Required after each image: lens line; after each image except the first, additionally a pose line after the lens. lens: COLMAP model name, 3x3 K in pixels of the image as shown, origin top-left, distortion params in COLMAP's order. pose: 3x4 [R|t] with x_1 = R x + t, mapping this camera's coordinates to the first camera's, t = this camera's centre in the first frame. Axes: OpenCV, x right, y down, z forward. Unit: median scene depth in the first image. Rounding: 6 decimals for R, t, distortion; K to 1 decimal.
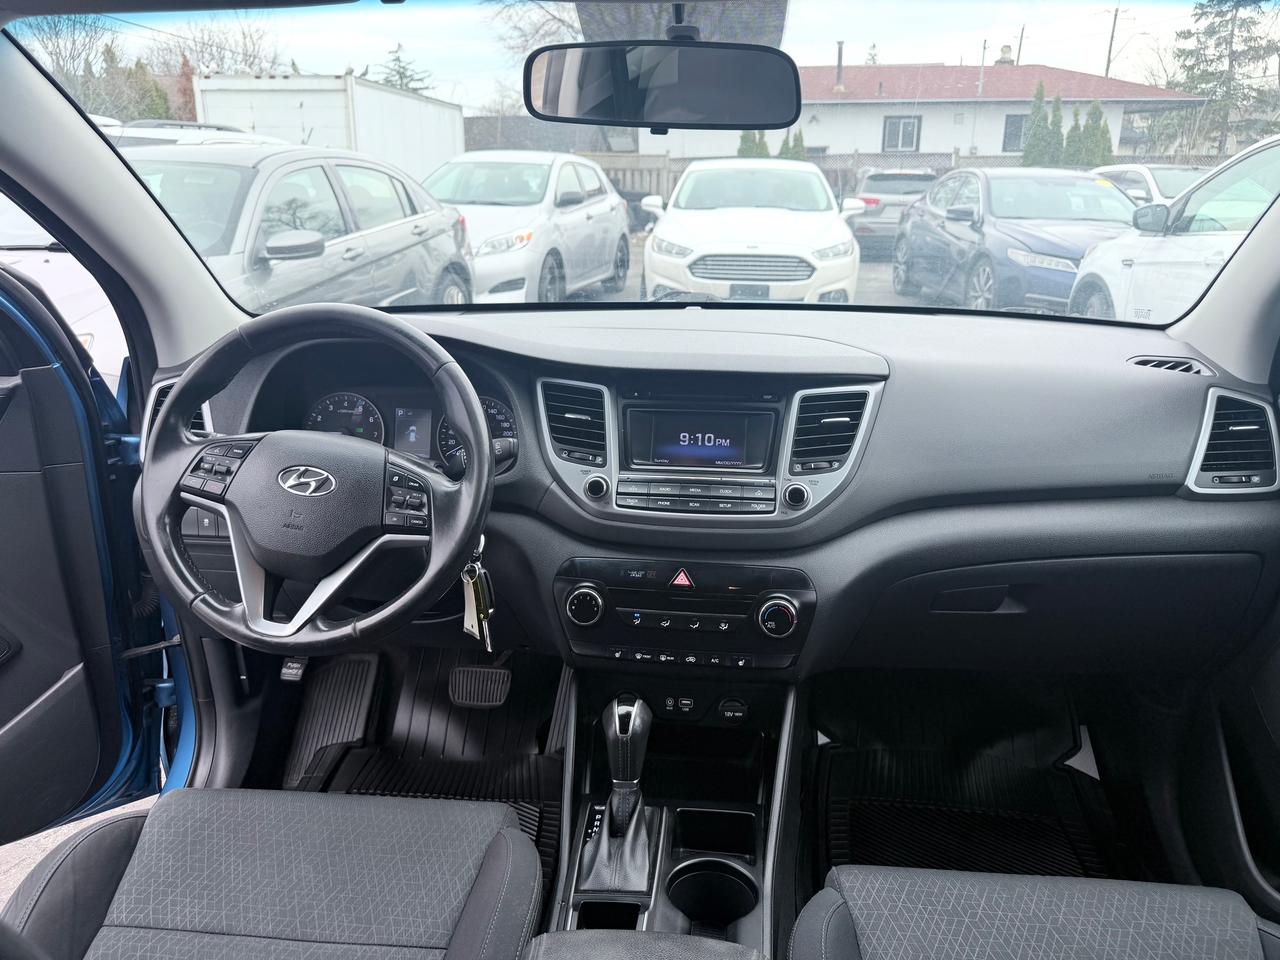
lens RADIAL K [[899.7, 0, 640.0], [0, 899.7, 480.0], [0, 0, 1]] dist [0.006825, -0.003489]
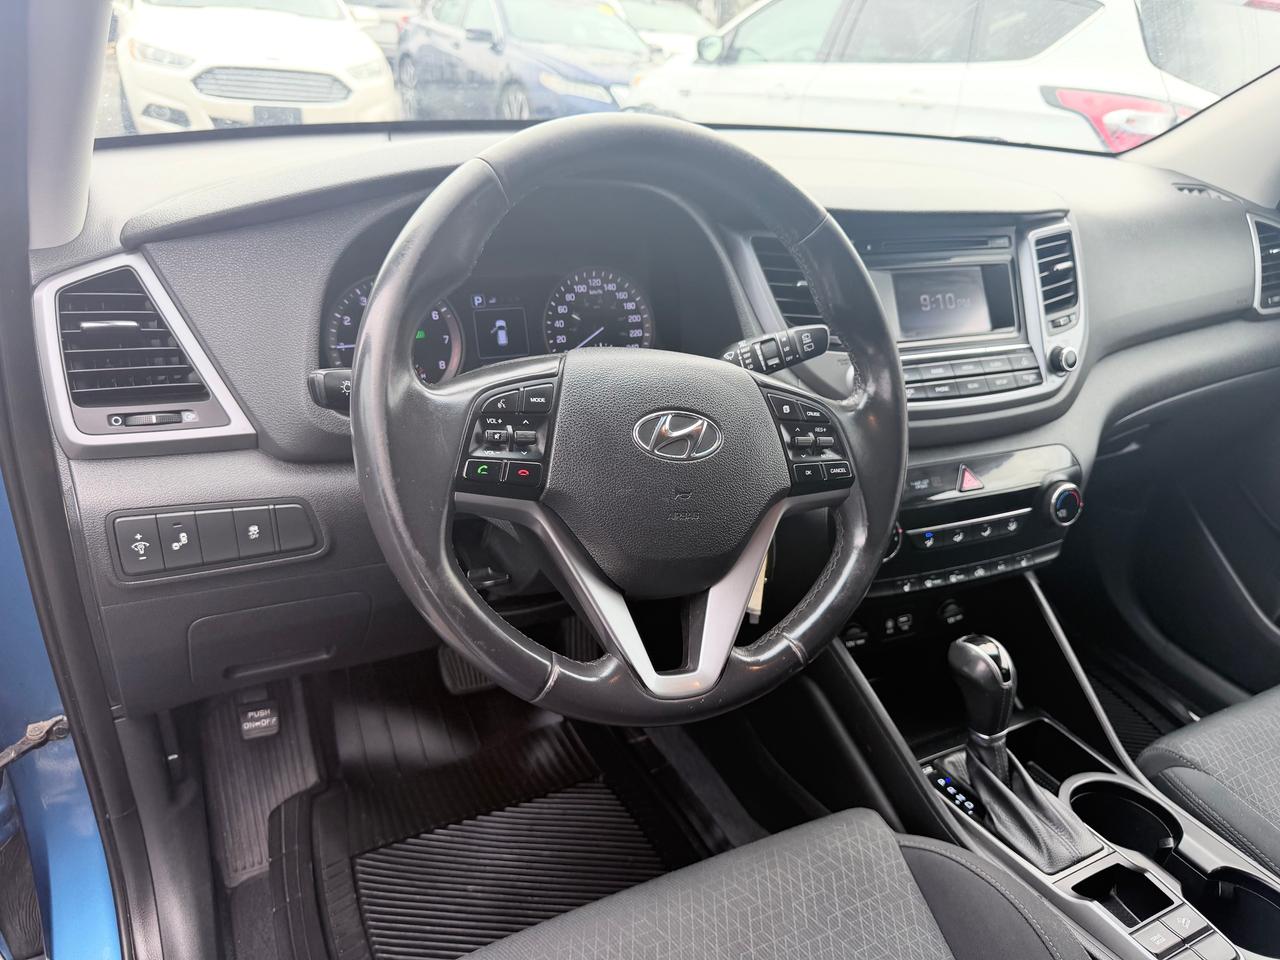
lens RADIAL K [[913.1, 0, 640.0], [0, 913.1, 480.0], [0, 0, 1]] dist [0.036164, -0.040096]
pose [[0.851690, -0.180031, 0.492152, -0.084398], [0.095188, 0.976661, 0.192540, -0.010660], [-0.515329, -0.117138, 0.848949, 0.061932]]
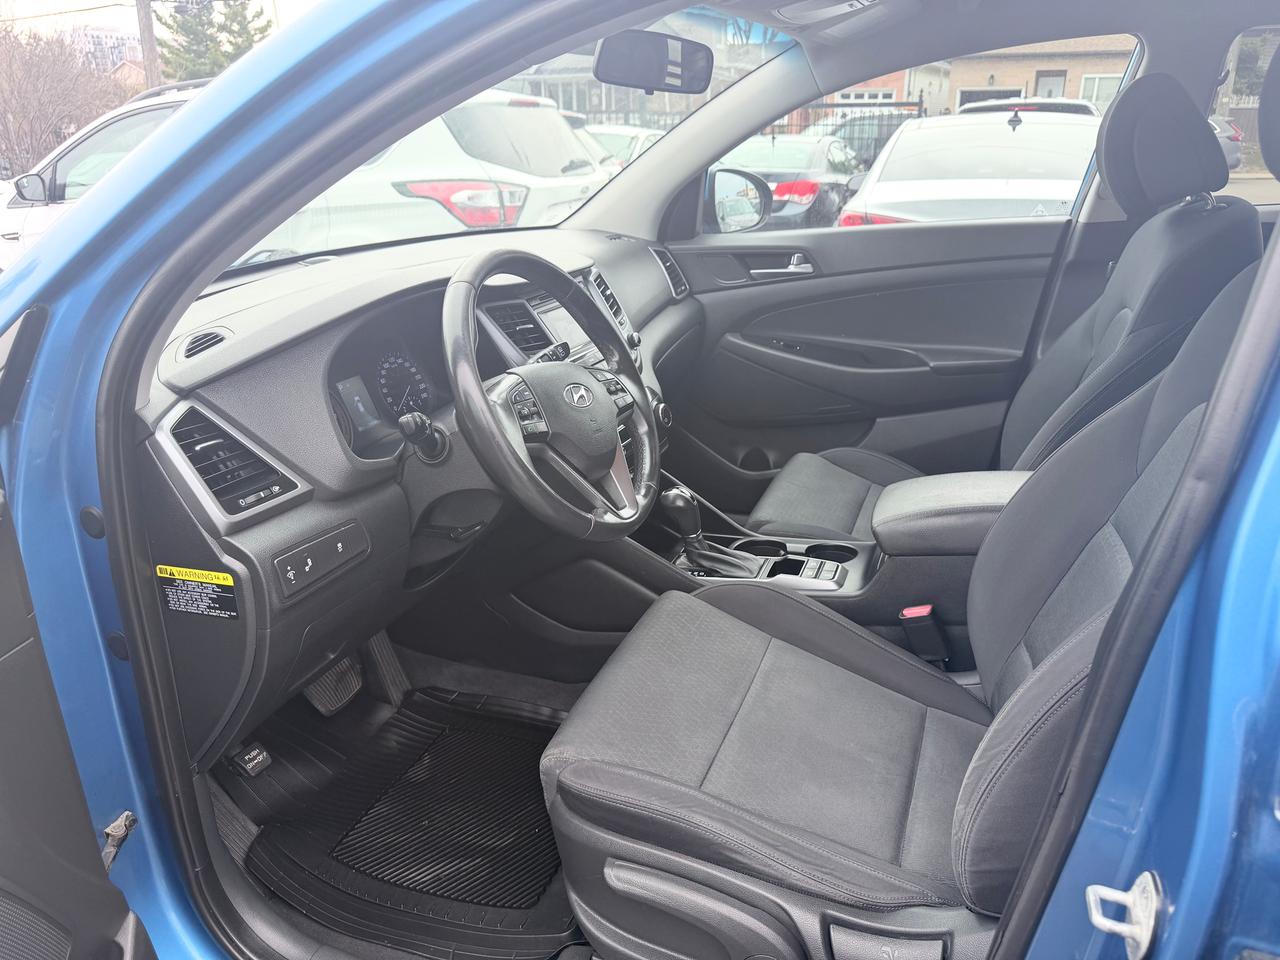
lens RADIAL K [[913.1, 0, 640.0], [0, 913.1, 480.0], [0, 0, 1]] dist [0.036164, -0.040096]
pose [[0.296592, -0.348413, 0.889180, -0.174752], [0.325806, 0.912131, 0.248731, -0.020270], [-0.897710, 0.215928, 0.384046, 0.061844]]
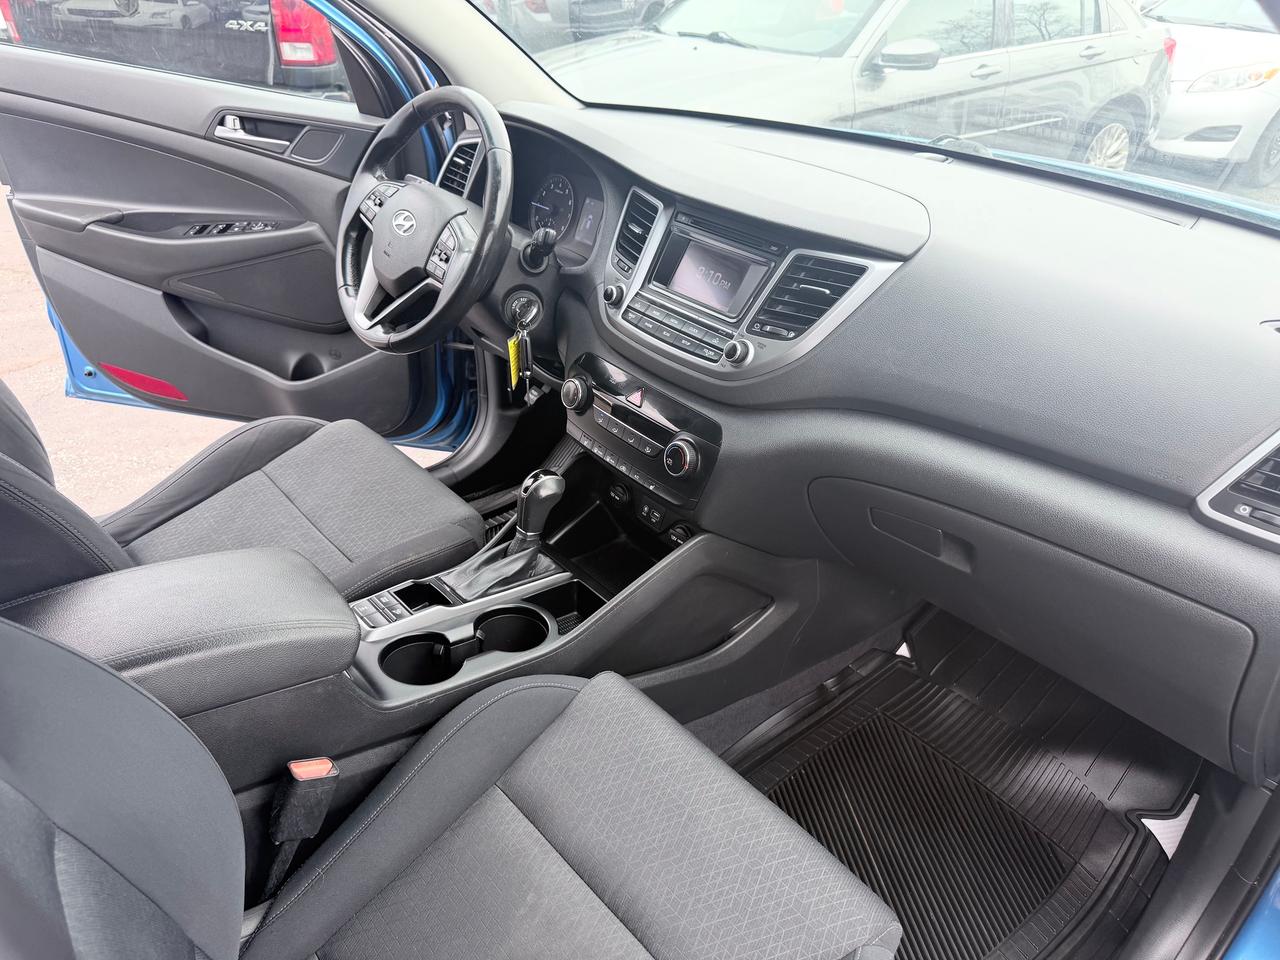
lens RADIAL K [[873.5, 0, 640.5], [0, 873.5, 545.7], [0, 0, 1]] dist [0.029828, -0.005335]
pose [[0.712041, 0.416185, -0.565498, 0.100645], [-0.265038, 0.905126, 0.332418, -0.011248], [0.650194, -0.086817, 0.754792, 0.024713]]
